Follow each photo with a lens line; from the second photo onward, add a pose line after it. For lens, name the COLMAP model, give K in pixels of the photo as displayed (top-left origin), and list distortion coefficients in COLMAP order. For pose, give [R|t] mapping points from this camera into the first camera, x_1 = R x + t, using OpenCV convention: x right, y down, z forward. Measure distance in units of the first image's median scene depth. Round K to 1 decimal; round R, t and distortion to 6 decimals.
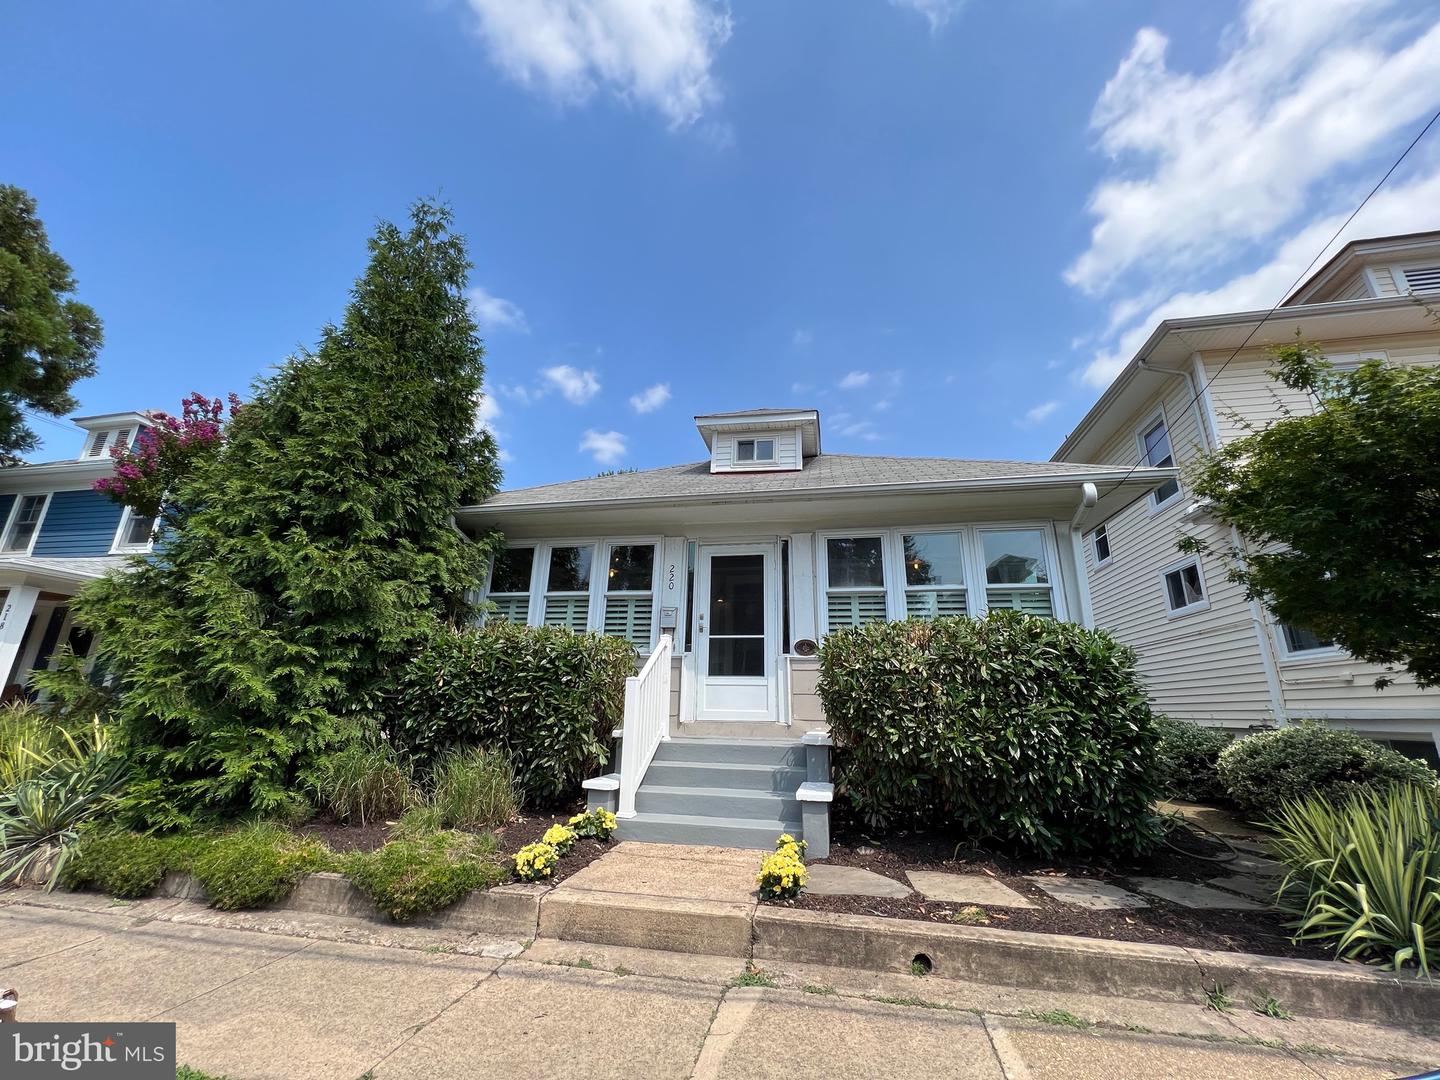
lens RADIAL K [[575.0, 0, 722.4], [0, 575.0, 536.1], [0, 0, 1]] dist [0.000306, 0.000316]
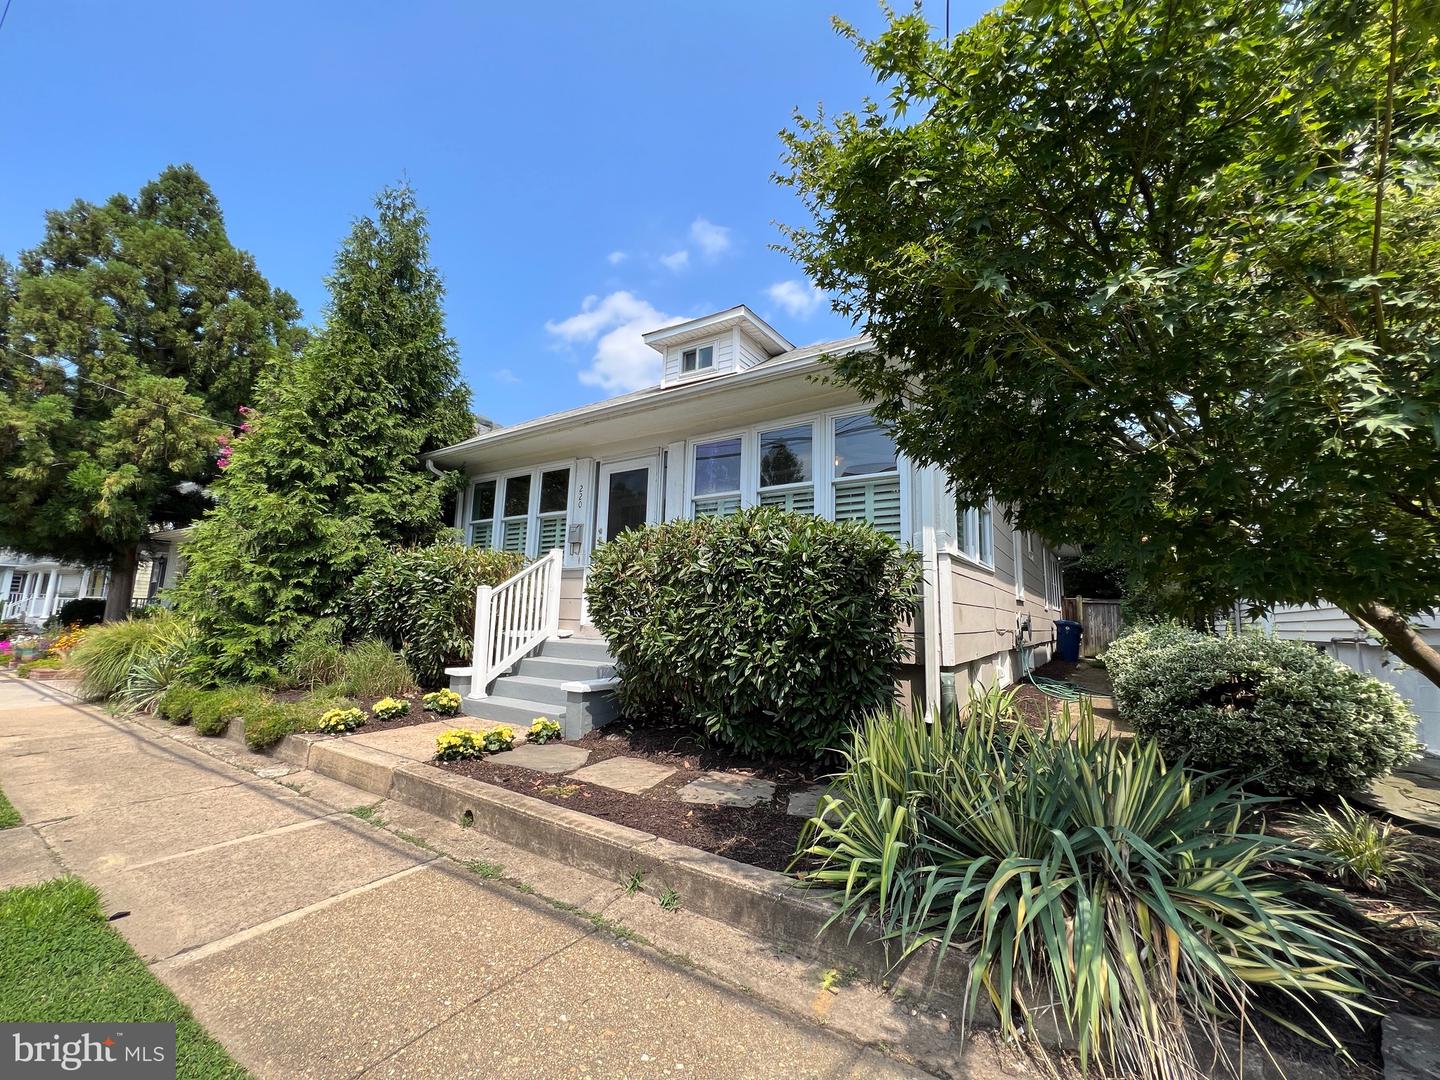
lens RADIAL K [[575.0, 0, 722.4], [0, 575.0, 536.1], [0, 0, 1]] dist [0.000306, 0.000316]
pose [[0.923949, -0.051430, -0.379043, 0.855853], [0.104912, 0.986993, 0.121812, 0.061848], [0.367848, -0.152314, 0.917327, 0.138548]]
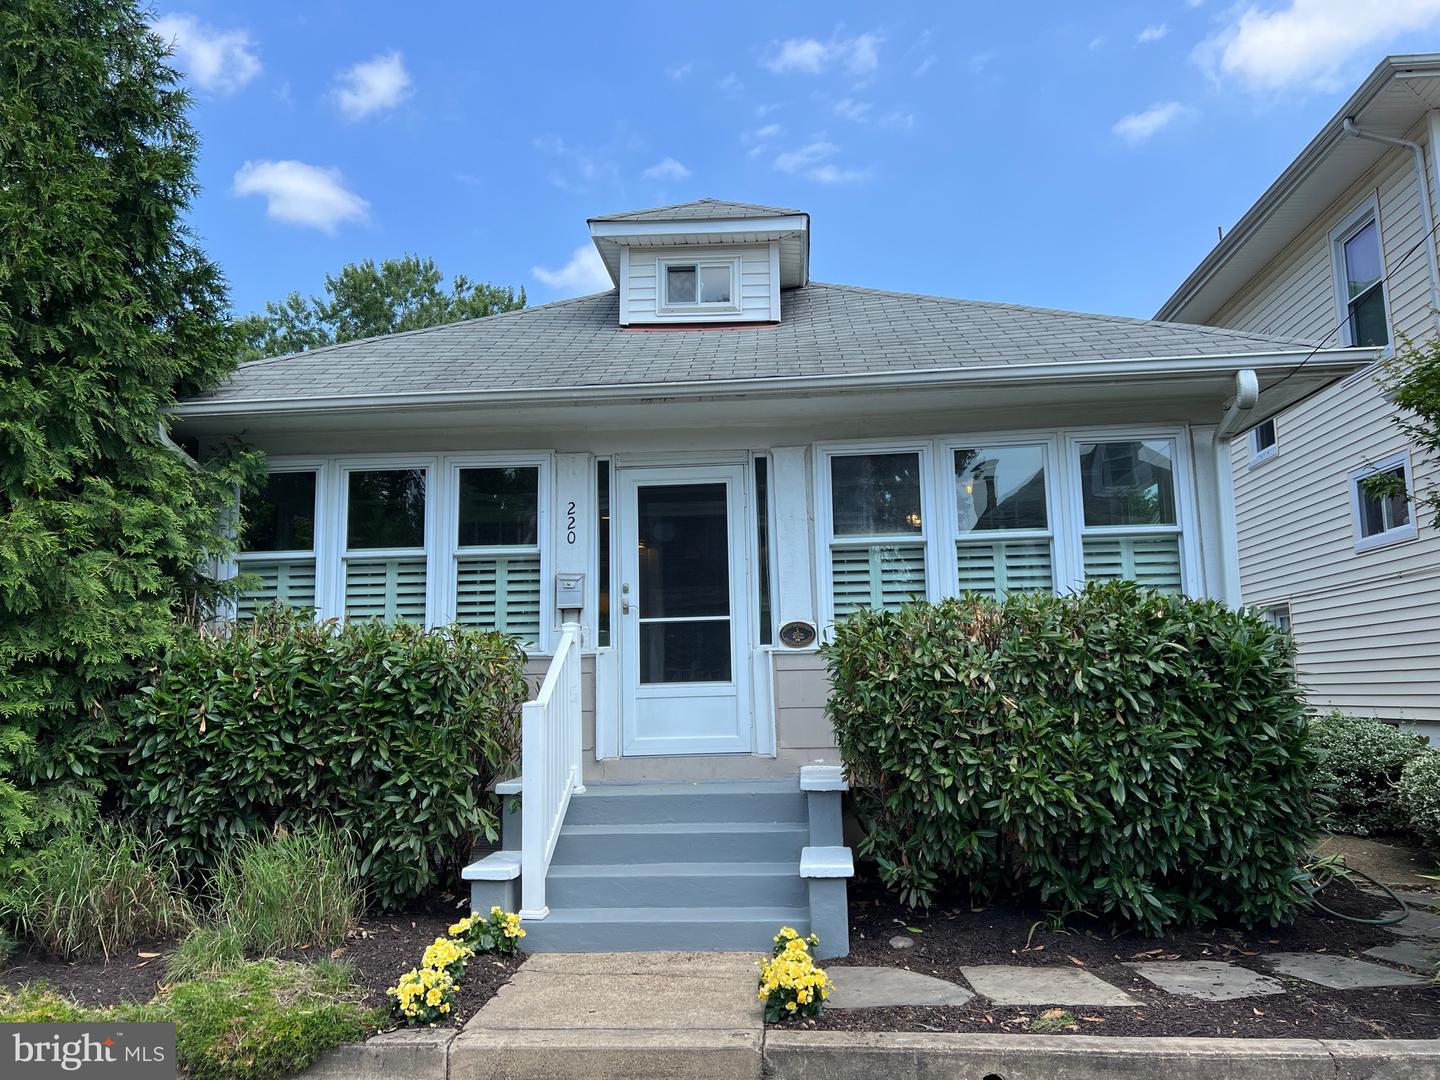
lens RADIAL K [[1081.2, 0, 720.0], [0, 1081.2, 540.0], [0, 0, 1]] dist [0.057785, -0.062756]
pose [[0.992511, -0.025368, 0.119489, -0.103461], [0.006938, 0.988326, 0.152198, -0.117056], [-0.121955, -0.150229, 0.981100, -0.161623]]
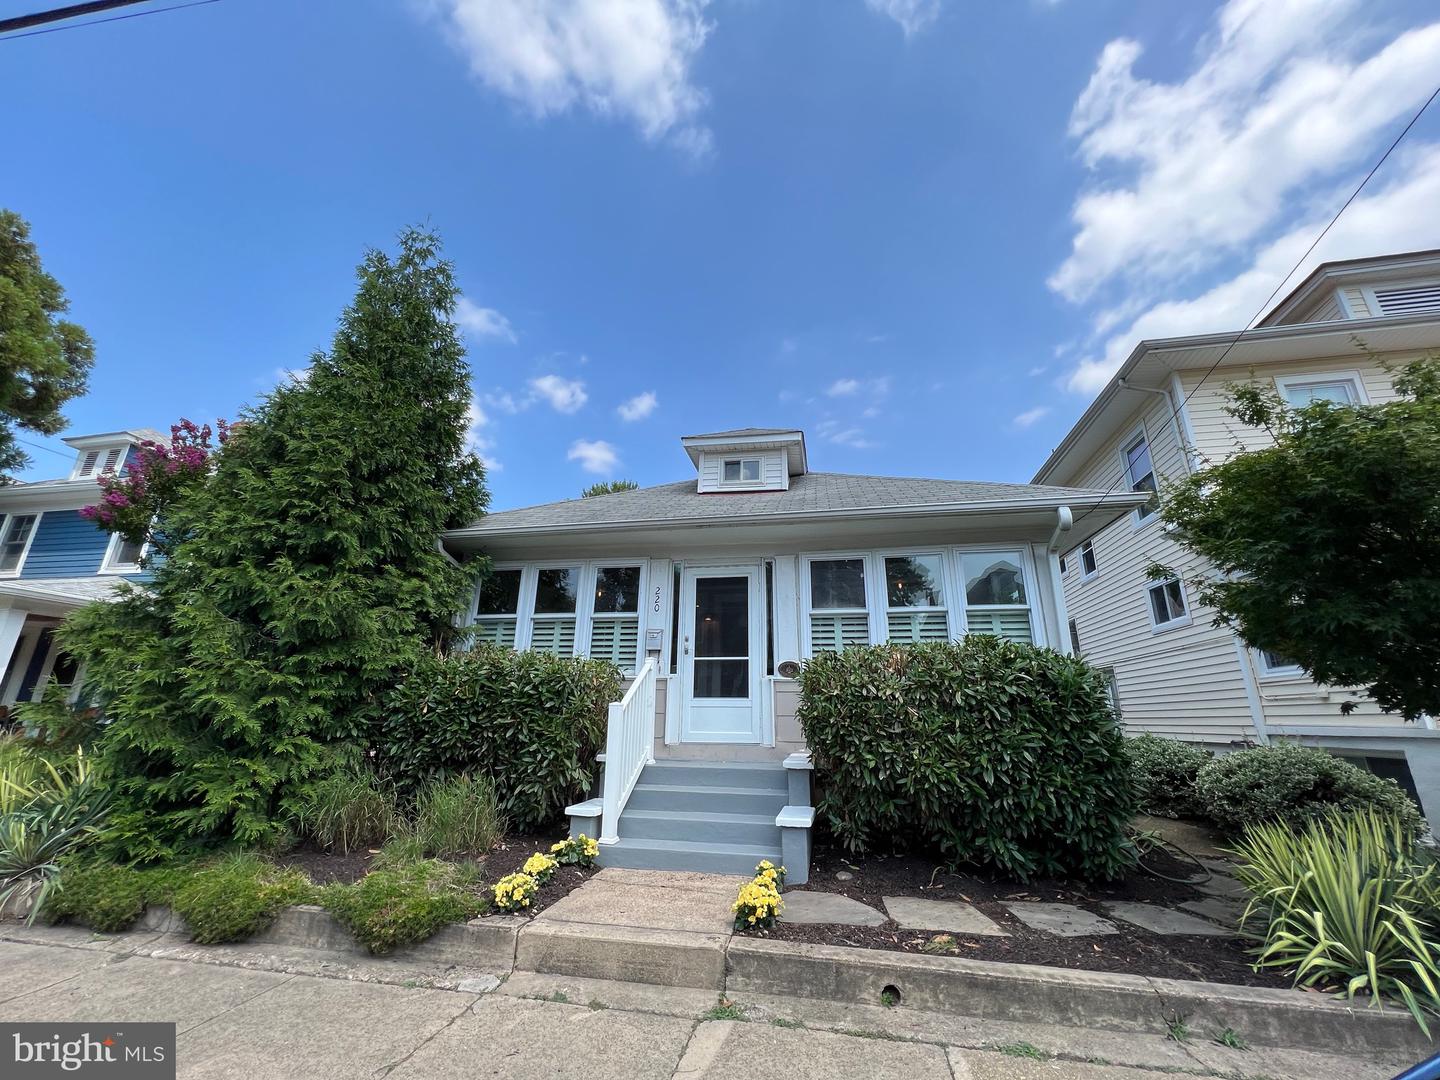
lens RADIAL K [[575.0, 0, 722.4], [0, 575.0, 536.1], [0, 0, 1]] dist [0.000306, 0.000316]
pose [[0.999967, -0.005205, 0.006166, 0.030748], [0.005292, 0.999886, -0.014133, -0.036540], [-0.006092, 0.014165, 0.999881, -0.017874]]
